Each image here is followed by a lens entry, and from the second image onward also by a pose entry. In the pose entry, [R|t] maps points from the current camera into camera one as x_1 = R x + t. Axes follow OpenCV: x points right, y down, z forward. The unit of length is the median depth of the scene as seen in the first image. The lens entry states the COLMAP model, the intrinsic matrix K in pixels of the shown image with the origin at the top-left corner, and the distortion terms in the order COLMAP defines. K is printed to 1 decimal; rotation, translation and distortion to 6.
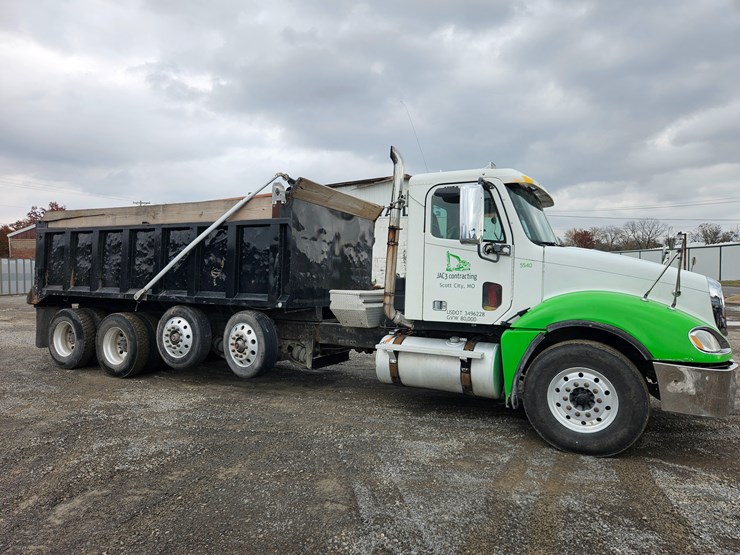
lens RADIAL K [[497.5, 0, 363.3], [0, 497.5, 271.9], [0, 0, 1]] dist [0.063304, -0.053555]
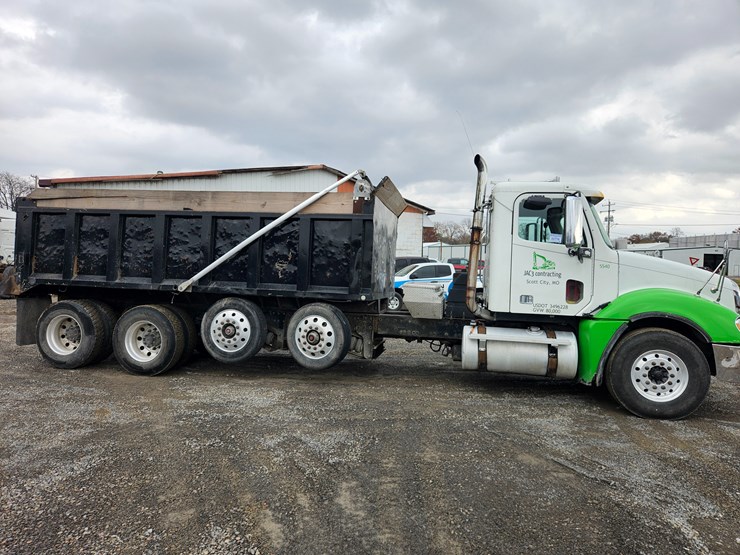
lens RADIAL K [[497.7, 0, 366.0], [0, 497.7, 265.7], [0, 0, 1]] dist [0.061982, -0.053089]
pose [[0.956754, 0.017999, 0.290339, -0.513213], [-0.022434, 0.999677, 0.011952, -0.014604], [-0.290030, -0.017949, 0.956849, 0.011483]]
